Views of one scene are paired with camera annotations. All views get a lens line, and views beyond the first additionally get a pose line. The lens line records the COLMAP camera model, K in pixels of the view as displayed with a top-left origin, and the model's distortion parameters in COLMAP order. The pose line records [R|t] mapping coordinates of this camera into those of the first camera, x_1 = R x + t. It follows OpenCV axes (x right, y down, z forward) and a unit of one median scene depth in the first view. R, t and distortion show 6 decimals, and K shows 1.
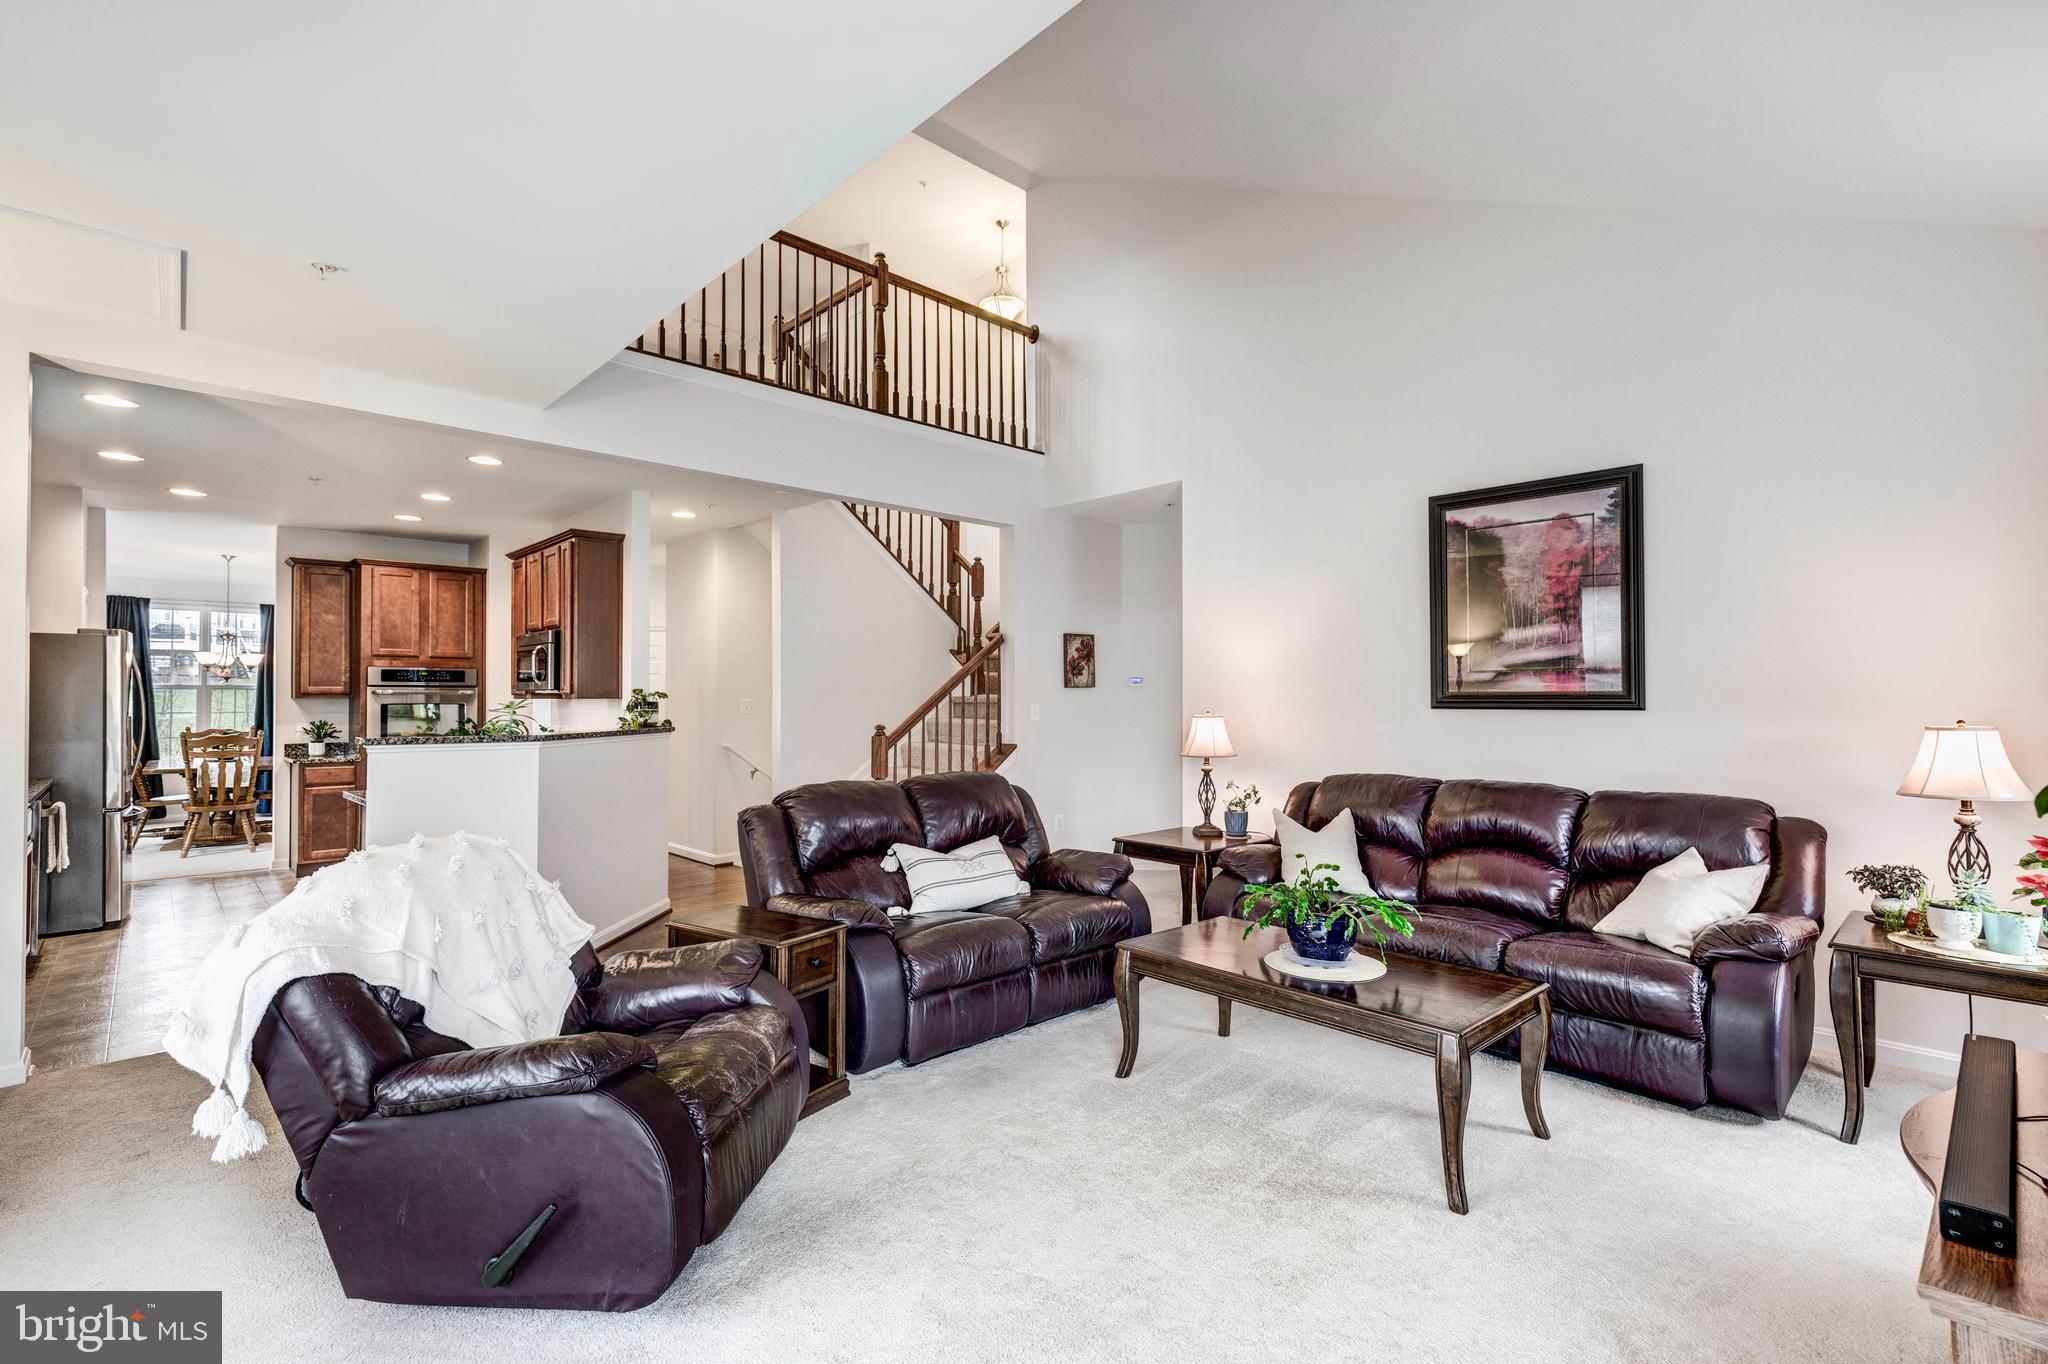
lens RADIAL K [[921.2, 0, 1033.3], [0, 921.2, 684.1], [0, 0, 1]] dist [-0.000496, -0.000166]
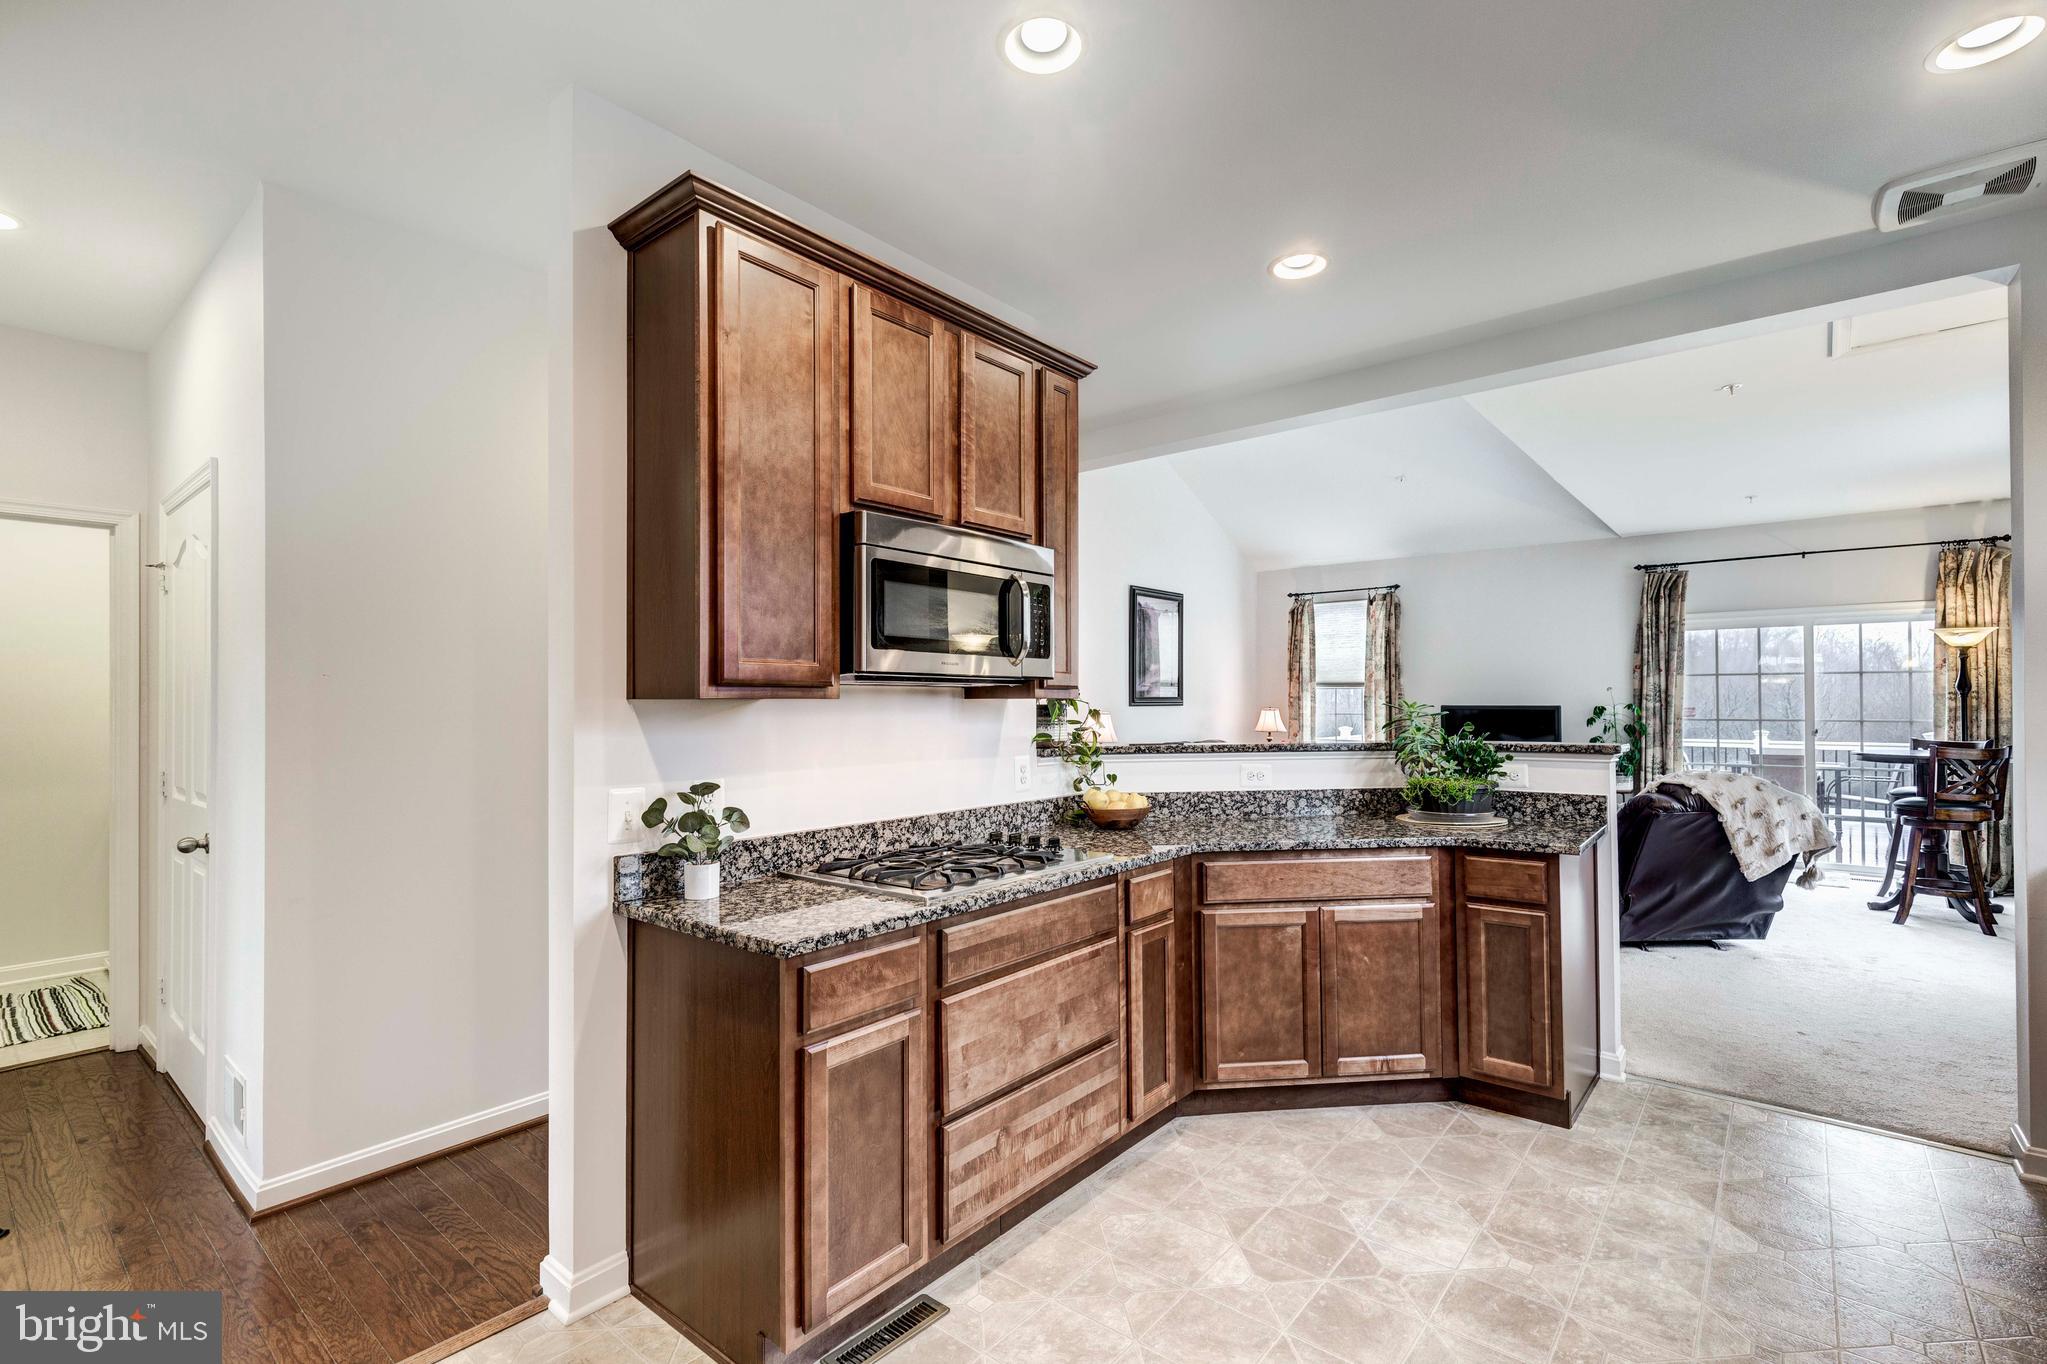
lens RADIAL K [[924.5, 0, 1029.9], [0, 924.5, 693.2], [0, 0, 1]] dist [0.007031, -0.001745]
pose [[-0.124103, 0.004029, 0.992261, -1.364275], [-0.010684, 0.999928, -0.005396, 0.013098], [-0.992212, -0.011271, -0.124051, 1.492375]]
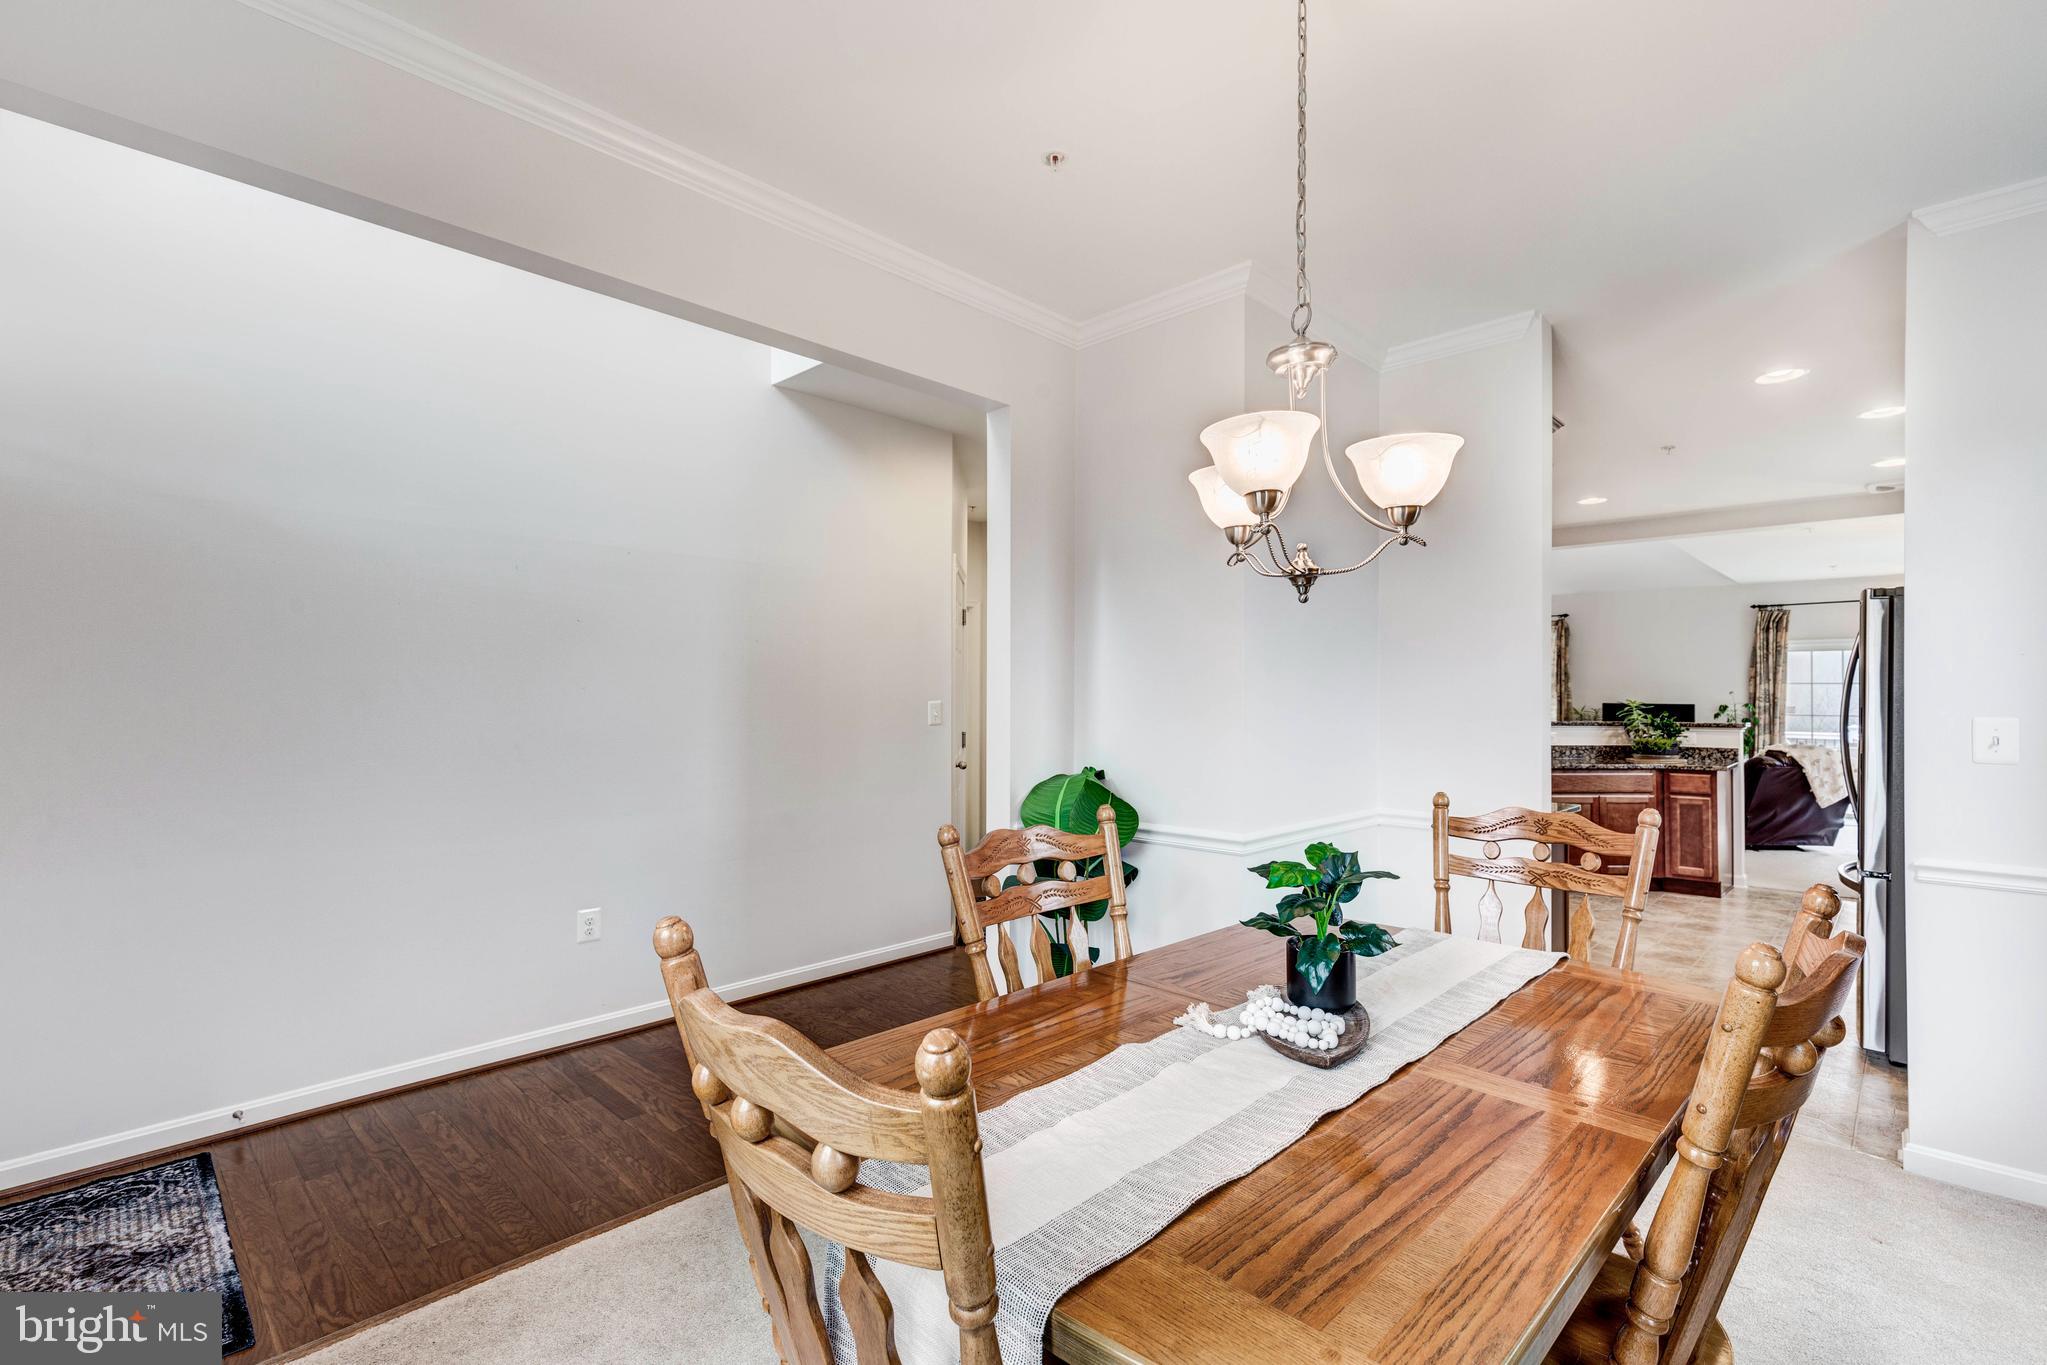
lens RADIAL K [[920.8, 0, 1032.8], [0, 920.8, 684.6], [0, 0, 1]] dist [-0.000496, -0.000166]
pose [[-0.043748, 0.005282, 0.999029, -2.147345], [-0.020195, 0.999777, -0.006170, 0.015083], [-0.998838, -0.020445, -0.043631, 2.169084]]
